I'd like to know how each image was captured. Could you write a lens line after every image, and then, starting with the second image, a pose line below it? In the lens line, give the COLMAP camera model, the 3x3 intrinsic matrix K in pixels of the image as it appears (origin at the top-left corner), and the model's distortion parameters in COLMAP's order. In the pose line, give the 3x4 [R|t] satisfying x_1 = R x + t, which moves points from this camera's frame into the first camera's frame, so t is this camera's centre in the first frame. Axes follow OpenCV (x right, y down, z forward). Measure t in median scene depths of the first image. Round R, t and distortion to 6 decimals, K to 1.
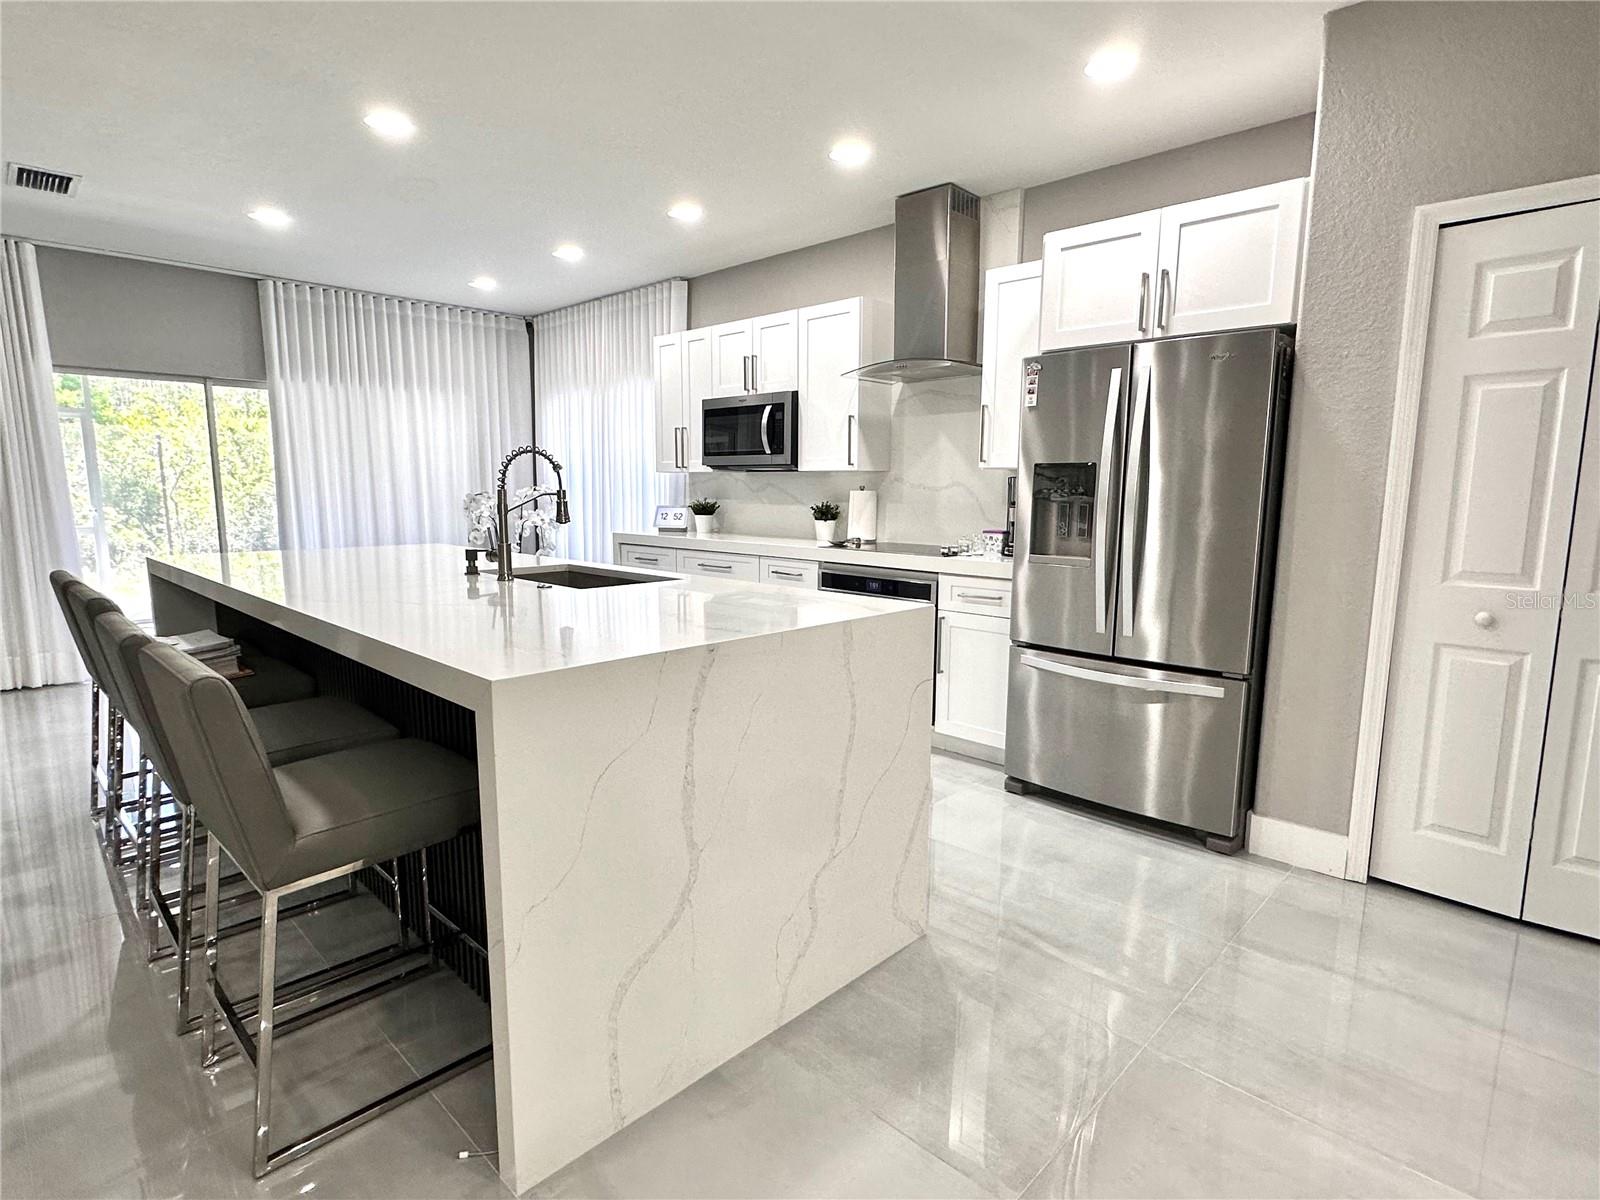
lens RADIAL K [[823.1, 0, 792.5], [0, 823.1, 608.7], [0, 0, 1]] dist [-0.003006, 0.002771]
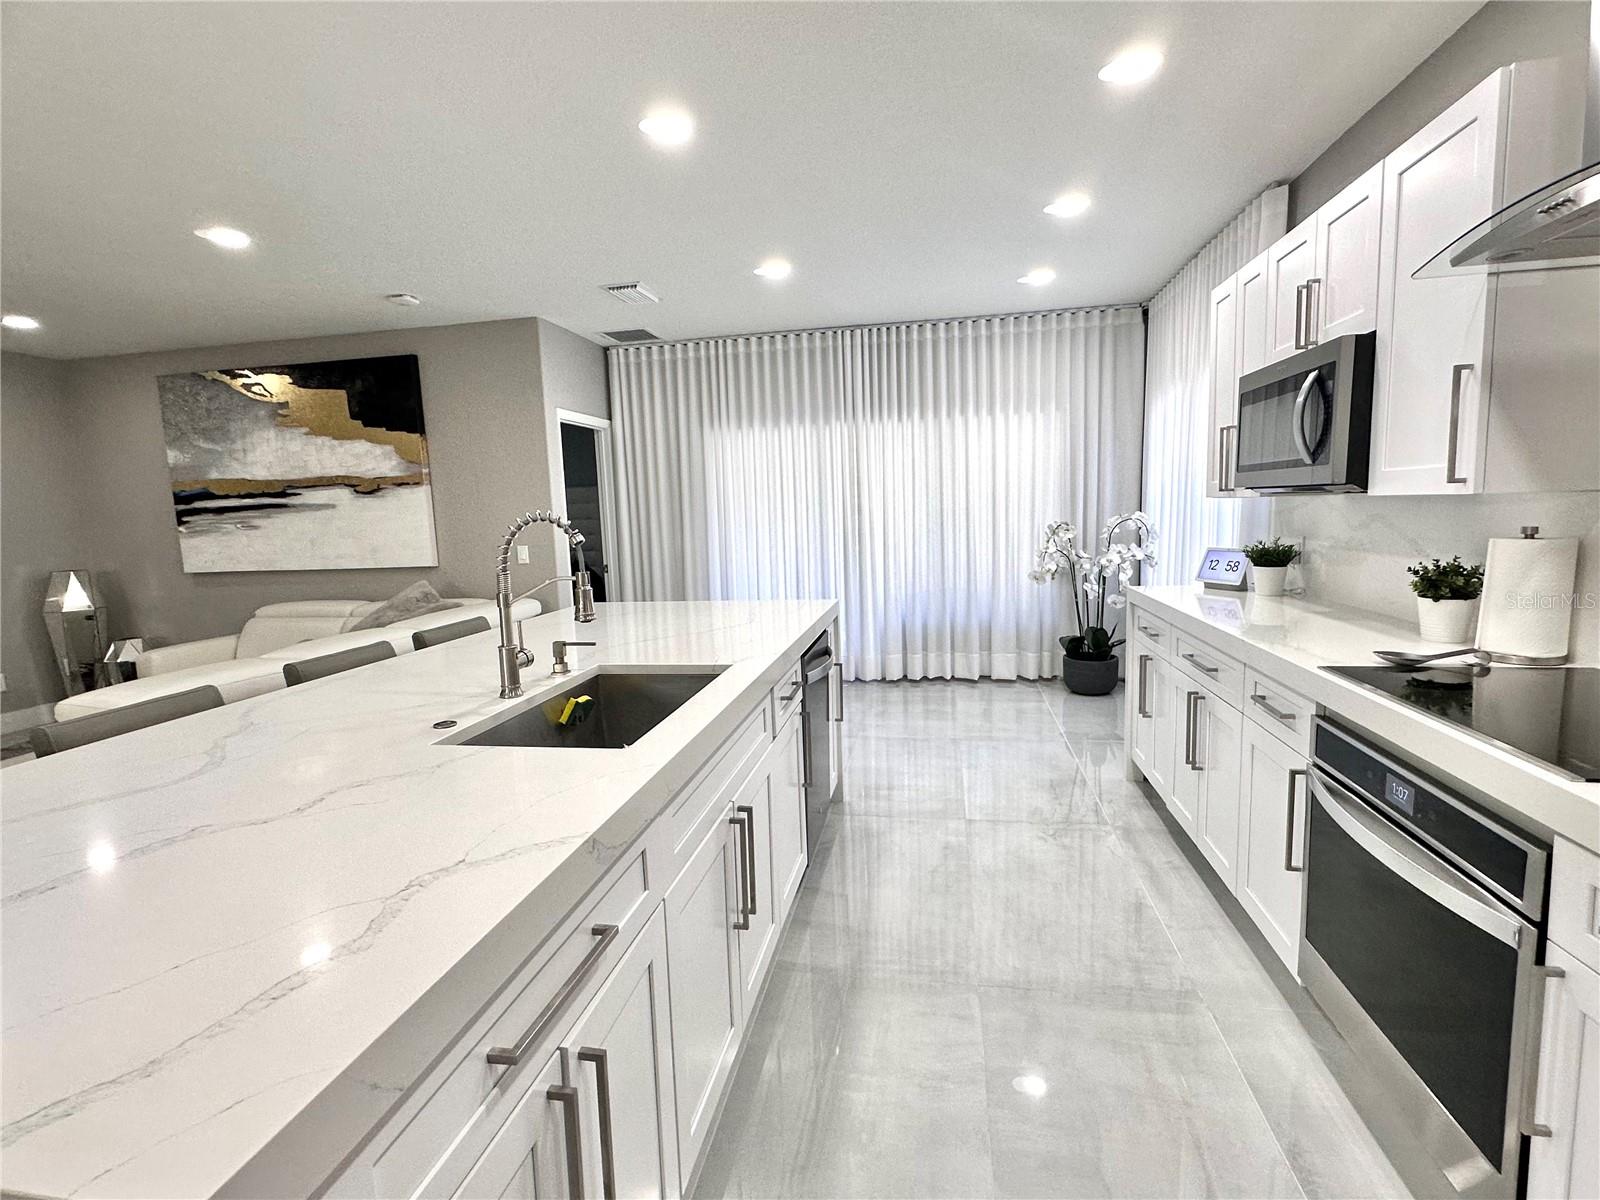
lens RADIAL K [[775.2, 0, 793.8], [0, 775.2, 603.7], [0, 0, 1]] dist [-0.001899, -0.001622]
pose [[0.558340, 0.077925, -0.825944, 0.211238], [-0.087411, 0.995563, 0.034838, -0.094414], [0.824994, 0.052746, 0.562674, 0.490045]]
